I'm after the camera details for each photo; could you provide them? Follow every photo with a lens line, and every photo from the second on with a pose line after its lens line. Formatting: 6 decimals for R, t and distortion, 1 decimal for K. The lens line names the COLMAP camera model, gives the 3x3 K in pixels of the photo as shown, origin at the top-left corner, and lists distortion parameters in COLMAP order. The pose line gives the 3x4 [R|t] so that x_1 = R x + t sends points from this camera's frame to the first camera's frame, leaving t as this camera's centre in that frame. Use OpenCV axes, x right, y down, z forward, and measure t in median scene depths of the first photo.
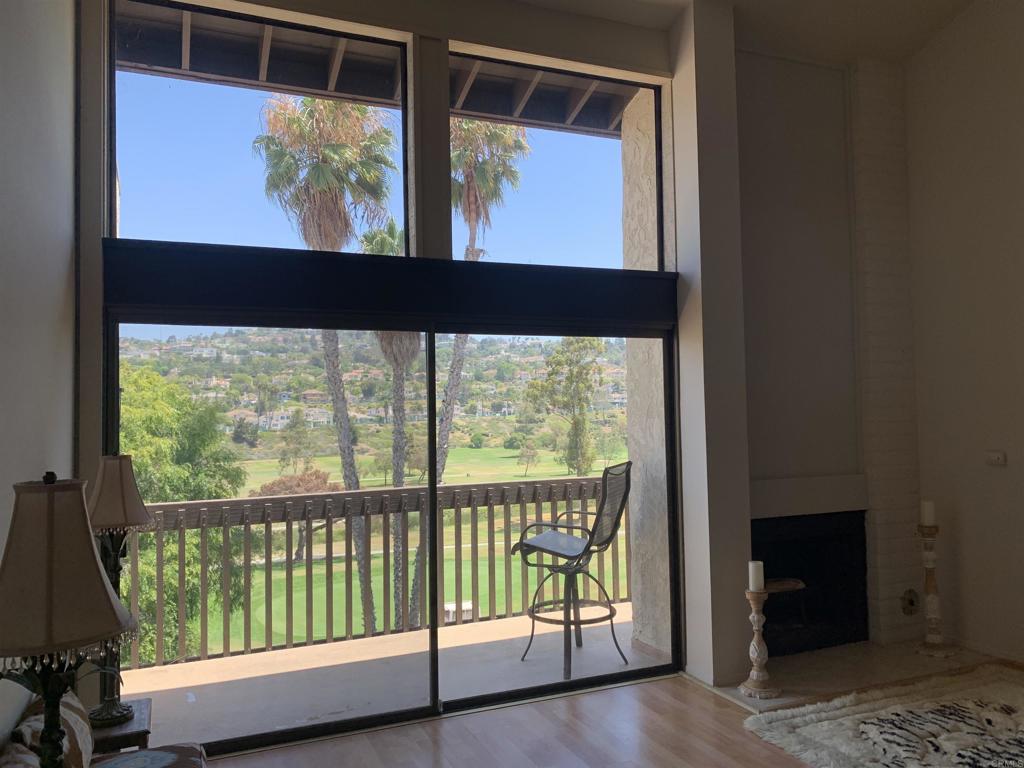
lens RADIAL K [[779.6, 0, 512.0], [0, 779.6, 384.0], [0, 0, 1]] dist [0.006940, -0.001585]
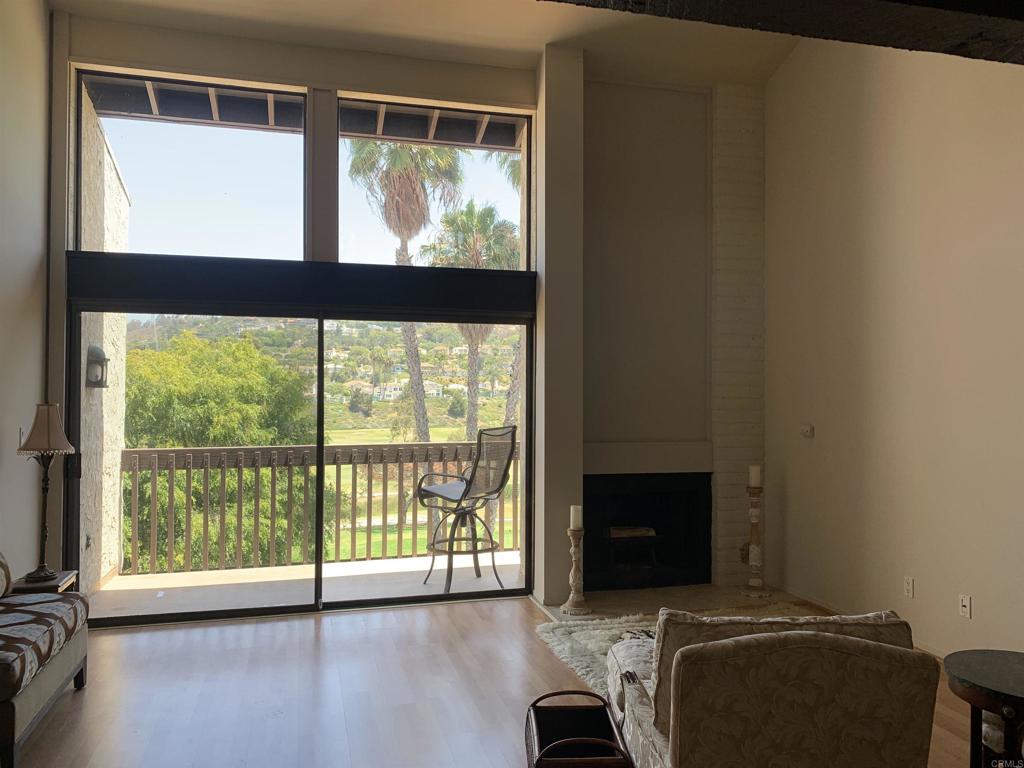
lens RADIAL K [[771.4, 0, 511.1], [0, 771.4, 379.7], [0, 0, 1]] dist [0.048467, -0.062509]
pose [[0.990892, 0.019091, -0.133299, 0.326245], [-0.015603, 0.999509, 0.027163, -0.005505], [0.133752, -0.024835, 0.990704, -0.201118]]
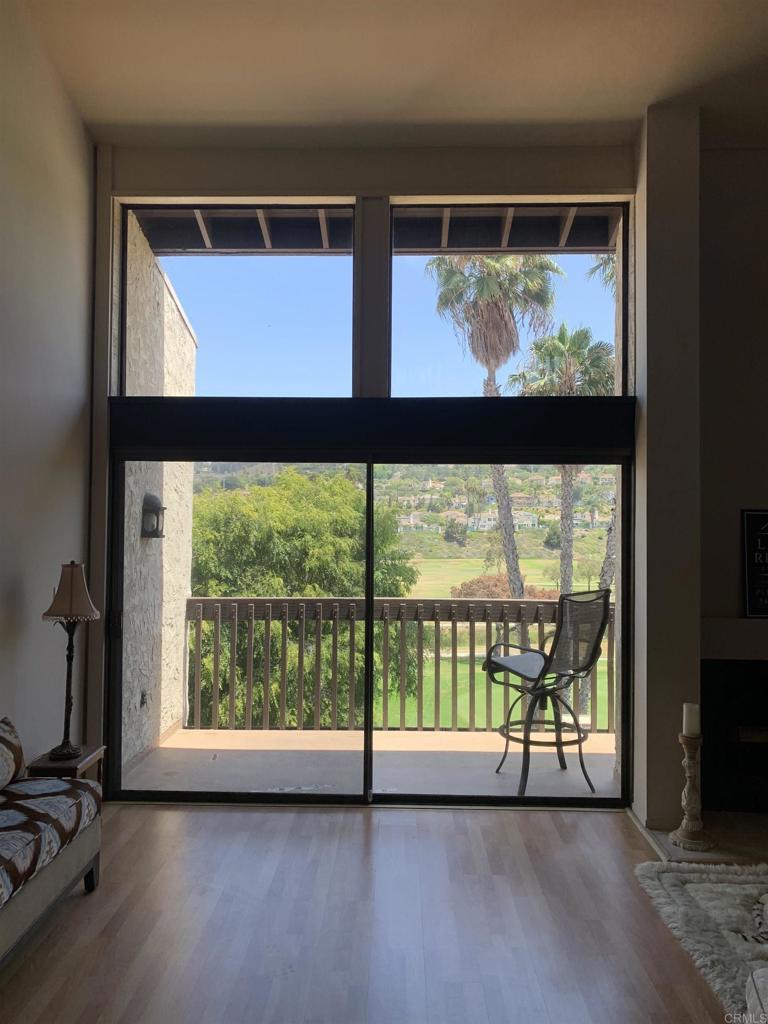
lens RADIAL K [[771.4, 0, 377.4], [0, 771.4, 504.7], [0, 0, 1]] dist [0.048467, -0.062509]
pose [[0.910306, 0.016612, -0.413602, 0.310583], [-0.007605, 0.999697, 0.023414, -0.028844], [0.413866, -0.018168, 0.910157, -0.005226]]
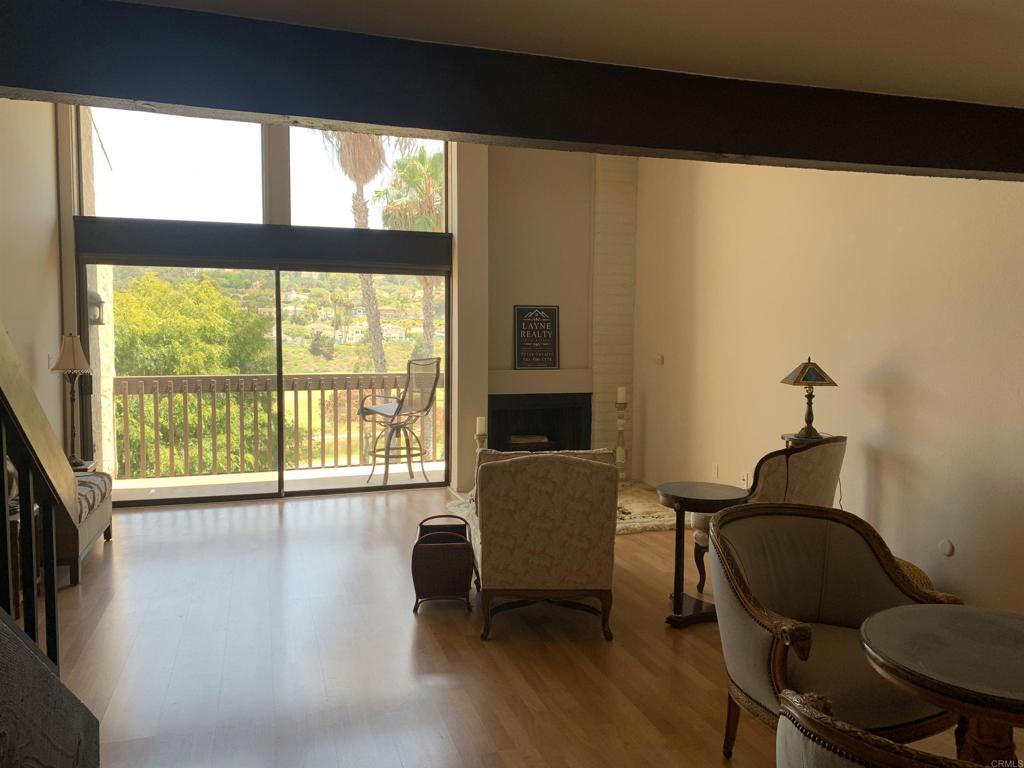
lens RADIAL K [[759.2, 0, 512.0], [0, 759.2, 384.0], [0, 0, 1]] dist [0.101283, -0.200162]
pose [[0.996402, 0.027447, -0.080180, 0.443323], [-0.018840, 0.994167, 0.106189, -0.009366], [0.082627, -0.104296, 0.991108, -0.491337]]
